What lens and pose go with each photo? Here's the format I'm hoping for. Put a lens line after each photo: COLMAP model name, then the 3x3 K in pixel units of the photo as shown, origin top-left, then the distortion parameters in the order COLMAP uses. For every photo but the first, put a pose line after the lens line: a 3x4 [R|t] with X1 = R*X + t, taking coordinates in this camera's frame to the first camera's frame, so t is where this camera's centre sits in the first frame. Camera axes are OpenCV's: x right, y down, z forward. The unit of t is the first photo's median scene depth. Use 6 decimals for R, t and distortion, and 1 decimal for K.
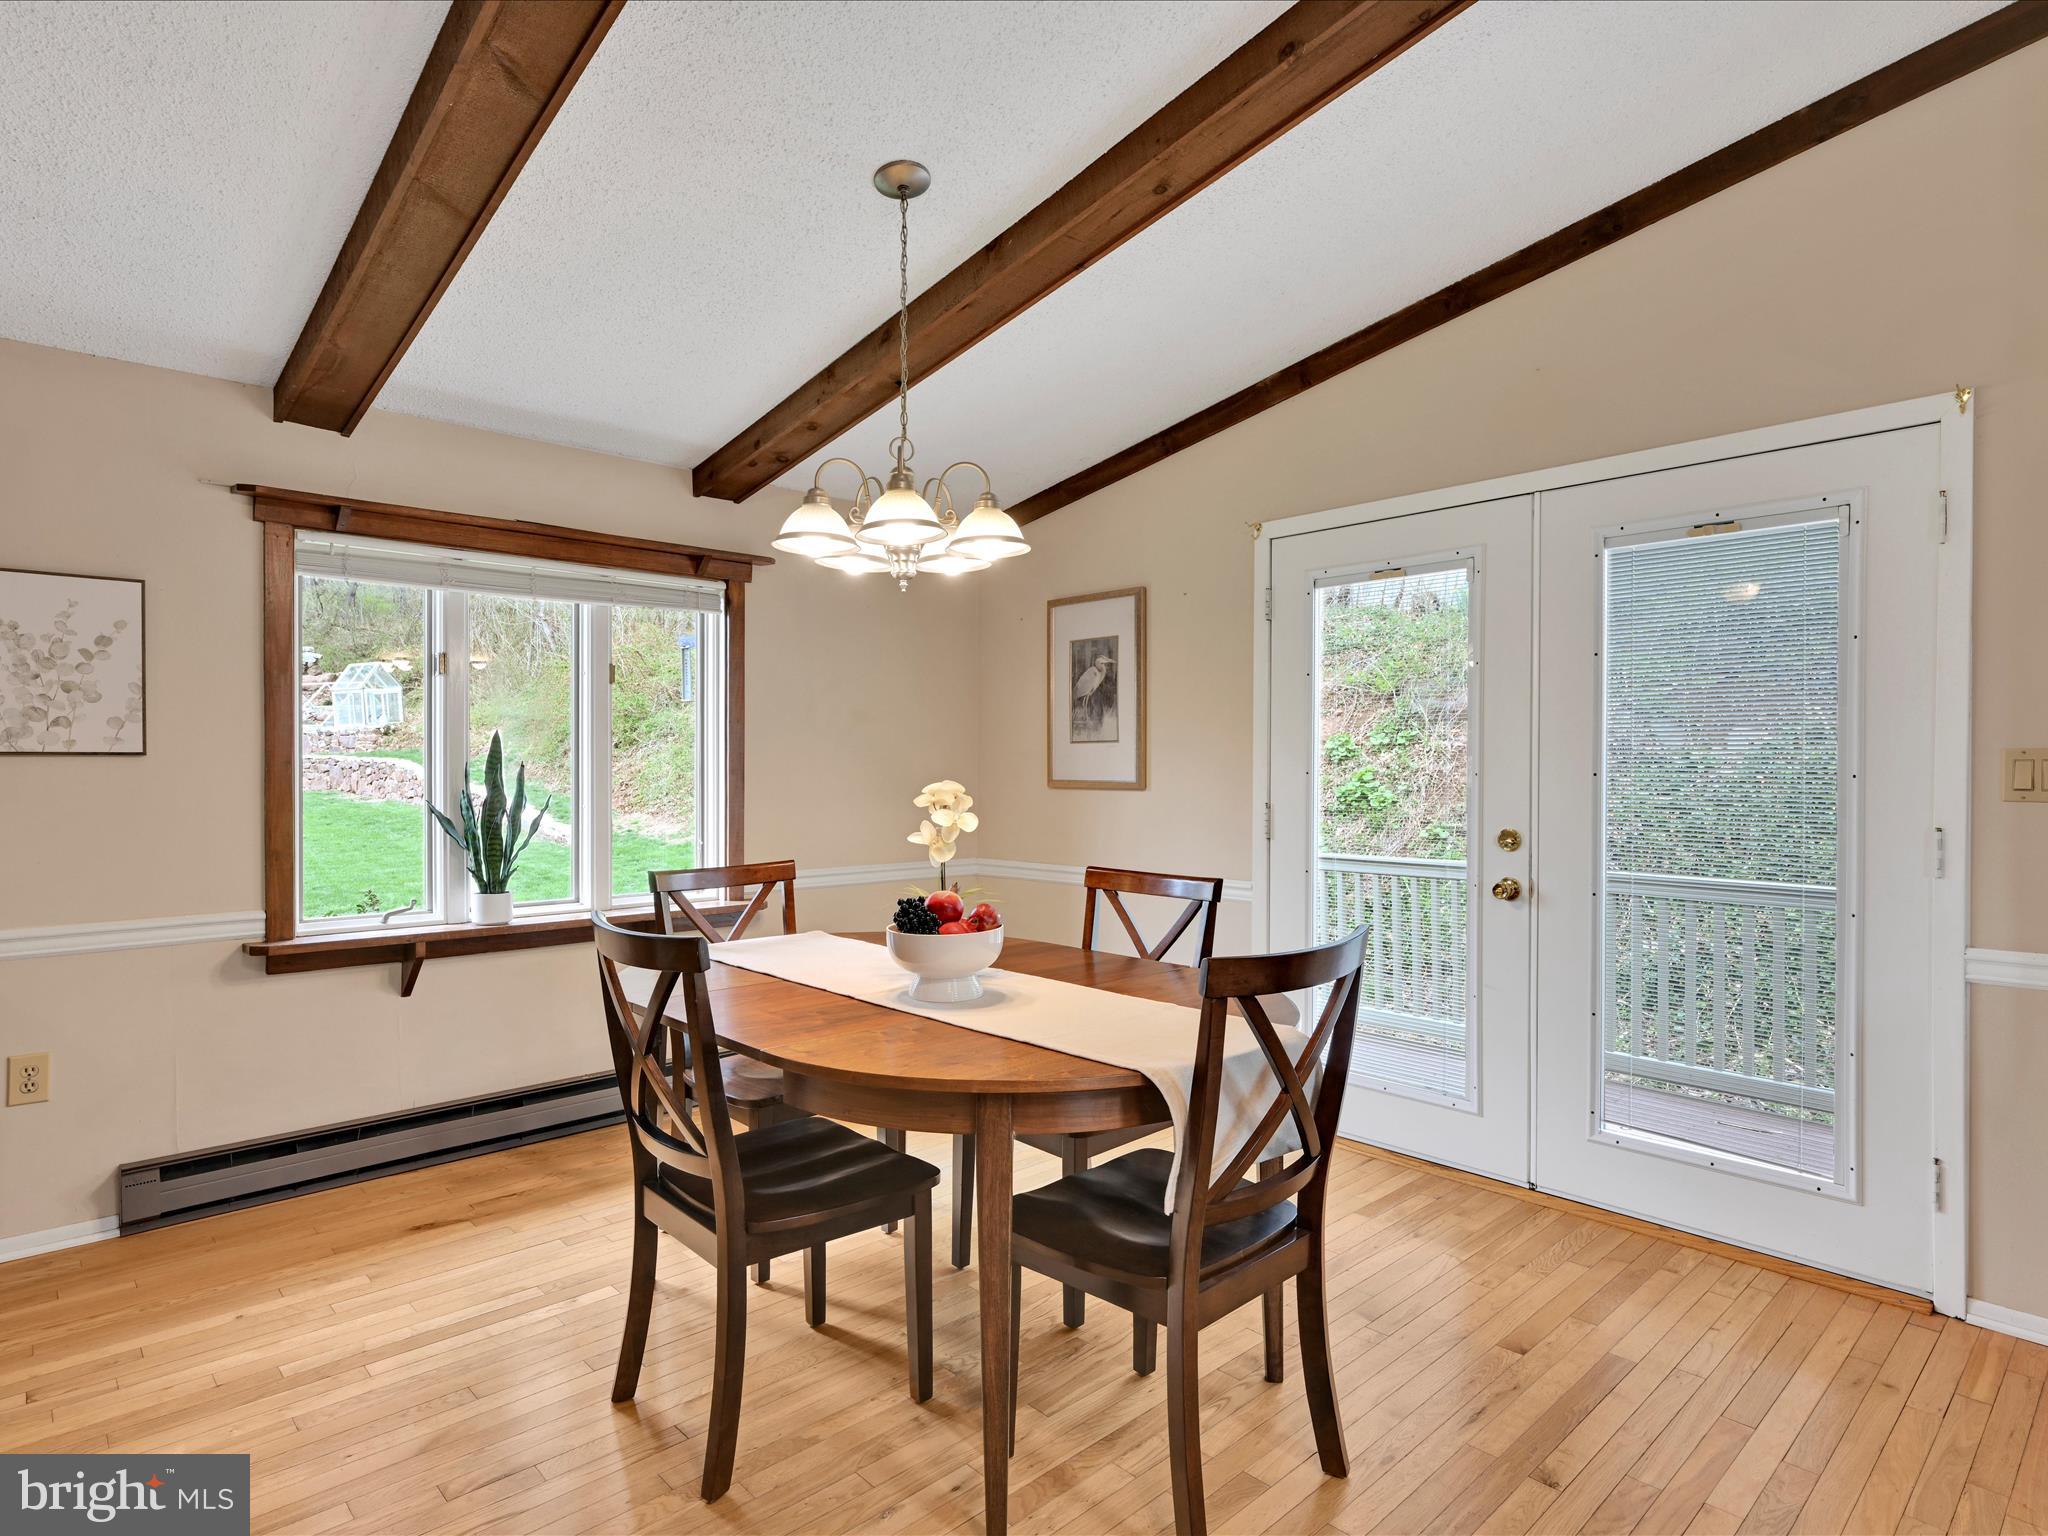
lens RADIAL K [[1079.1, 0, 1024.0], [0, 1079.1, 768.0], [0, 0, 1]] dist [-0.001555, -0.000228]
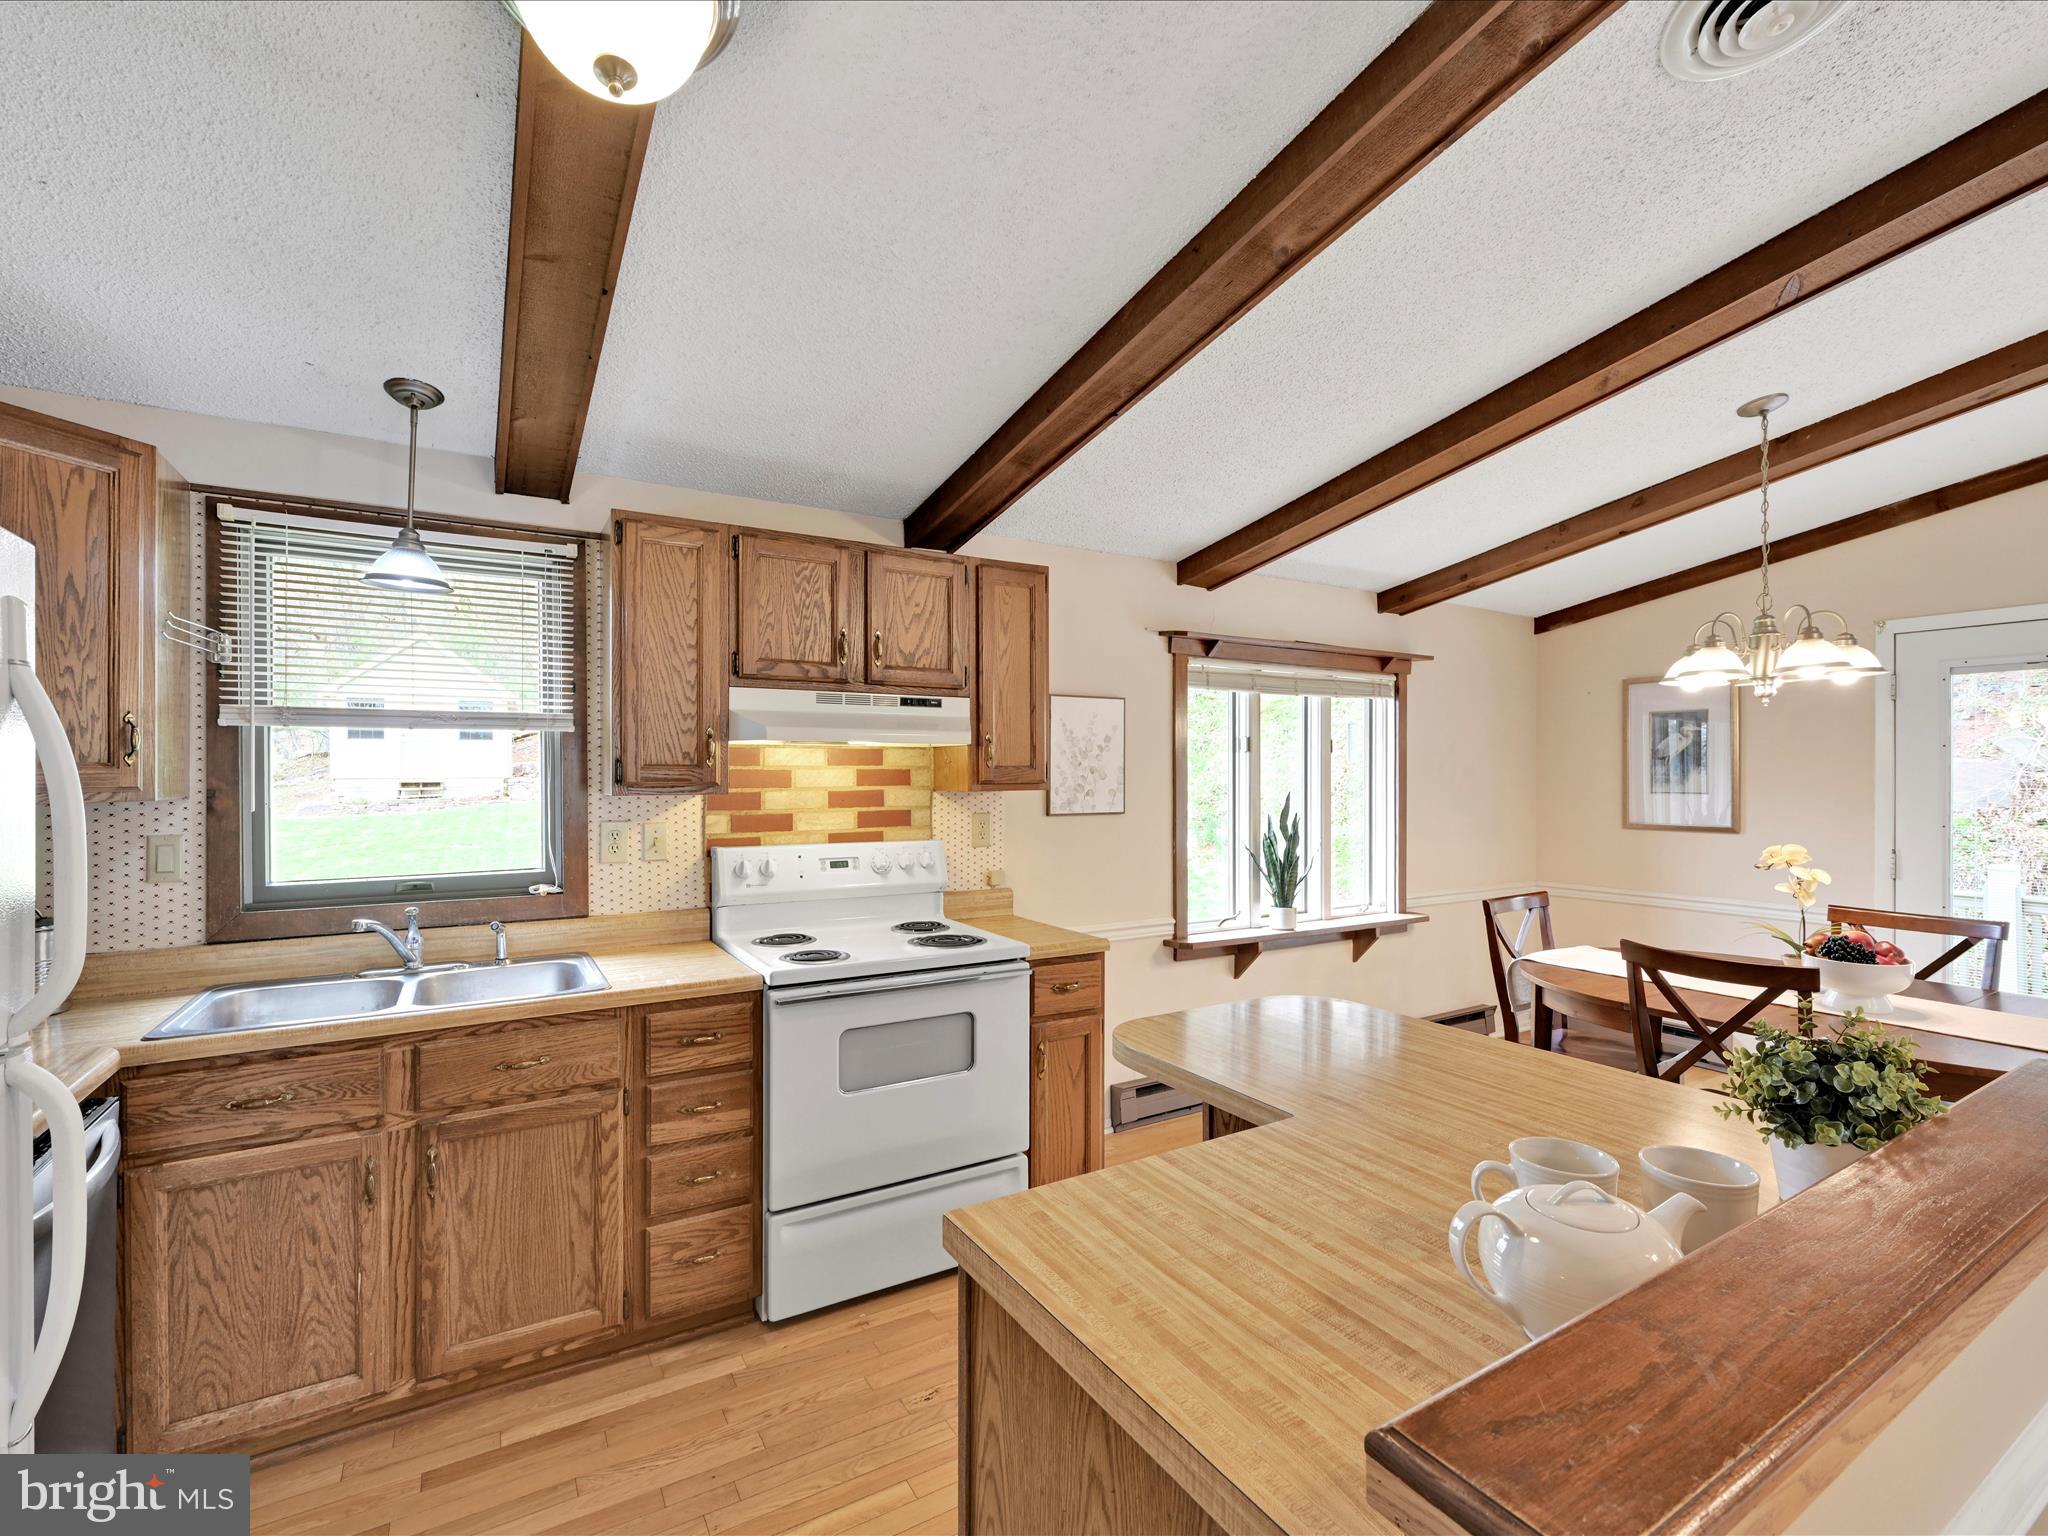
lens RADIAL K [[912.7, 0, 1013.6], [0, 912.7, 768.1], [0, 0, 1]] dist [-0.000179, 0.000096]
pose [[0.979166, -0.000563, -0.203059, -0.616693], [-0.001191, 0.999963, -0.008515, -0.056374], [0.203057, 0.008580, 0.979129, -0.247263]]
